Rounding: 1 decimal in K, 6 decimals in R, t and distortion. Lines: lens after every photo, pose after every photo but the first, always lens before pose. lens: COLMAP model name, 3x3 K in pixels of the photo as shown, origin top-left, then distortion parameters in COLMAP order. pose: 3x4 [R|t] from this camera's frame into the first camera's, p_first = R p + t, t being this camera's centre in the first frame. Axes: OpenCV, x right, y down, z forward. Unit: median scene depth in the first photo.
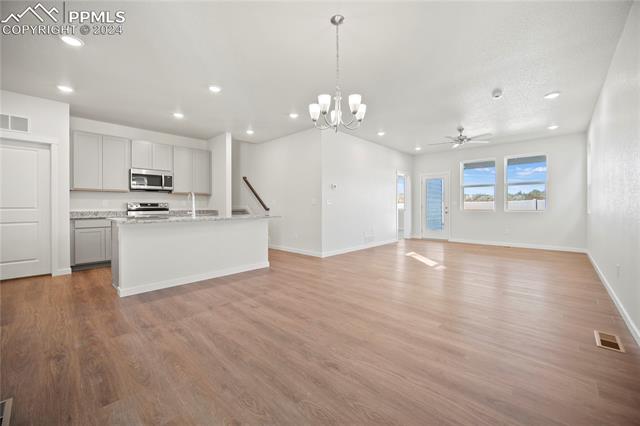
lens RADIAL K [[256.0, 0, 316.6], [0, 256.0, 204.1], [0, 0, 1]] dist [-0.000356, -0.000131]
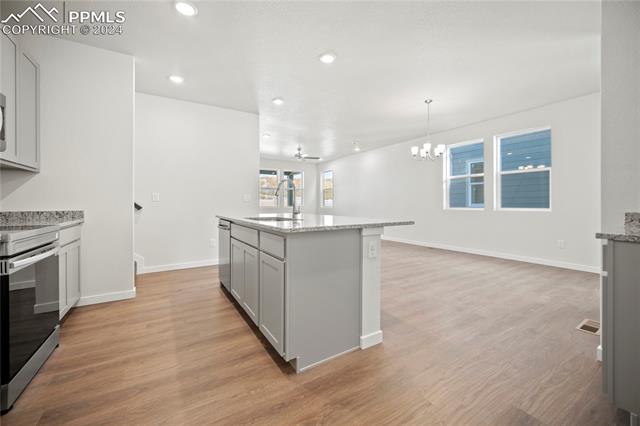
lens RADIAL K [[256.0, 0, 316.6], [0, 256.0, 204.1], [0, 0, 1]] dist [-0.000356, -0.000131]
pose [[0.254293, 0.001797, 0.967126, -0.871748], [-0.014419, 0.999894, 0.001933, 0.006990], [-0.967020, -0.014437, 0.254292, 0.601899]]
